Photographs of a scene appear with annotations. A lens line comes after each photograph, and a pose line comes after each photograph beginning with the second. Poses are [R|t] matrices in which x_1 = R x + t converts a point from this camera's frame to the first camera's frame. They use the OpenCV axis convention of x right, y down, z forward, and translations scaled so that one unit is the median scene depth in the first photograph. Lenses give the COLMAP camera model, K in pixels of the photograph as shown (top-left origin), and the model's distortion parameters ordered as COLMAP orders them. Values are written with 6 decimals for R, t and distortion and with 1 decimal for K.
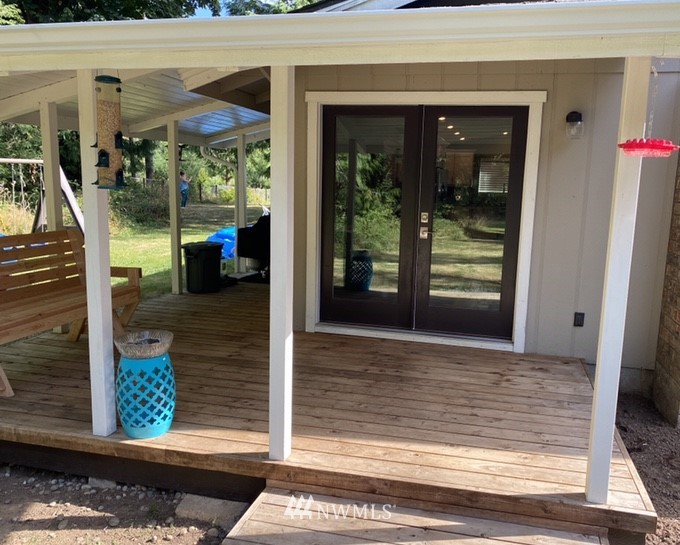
lens RADIAL K [[572.2, 0, 340.2], [0, 572.2, 275.1], [0, 0, 1]] dist [0.009317, 0.006375]
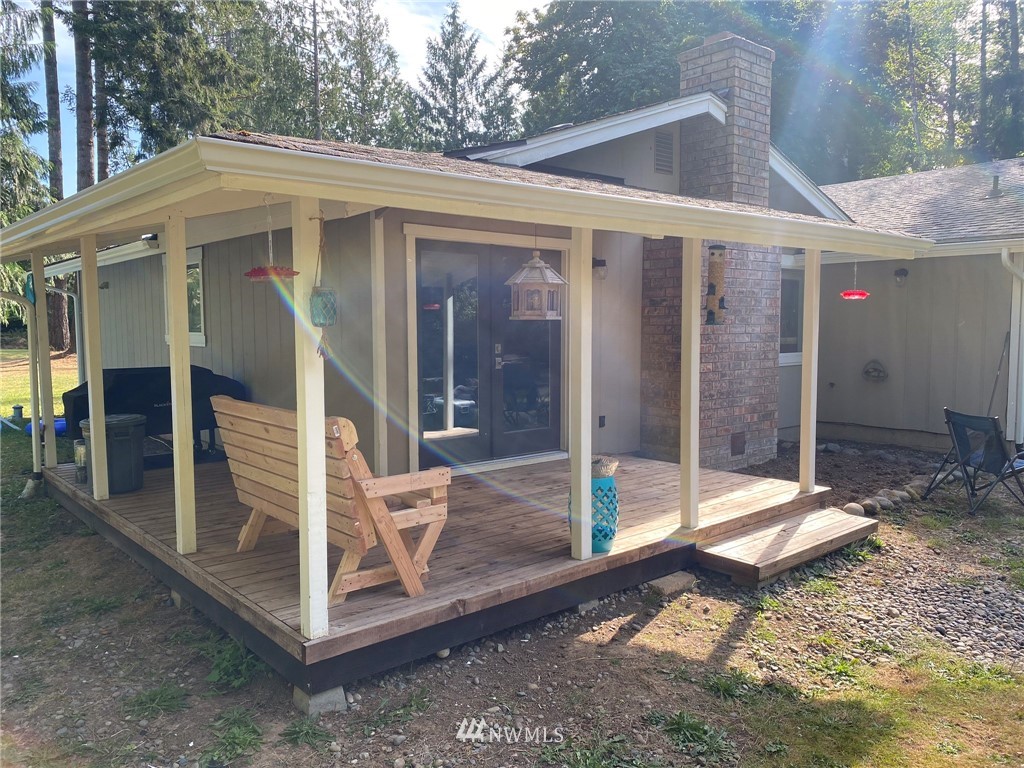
lens RADIAL K [[786.4, 0, 511.2], [0, 786.4, 379.1], [0, 0, 1]] dist [0.007663, 0.000453]
pose [[0.592832, -0.094904, 0.799714, -1.694146], [0.152279, 0.988328, 0.004402, -0.078013], [-0.790798, 0.119170, 0.600365, 0.209659]]
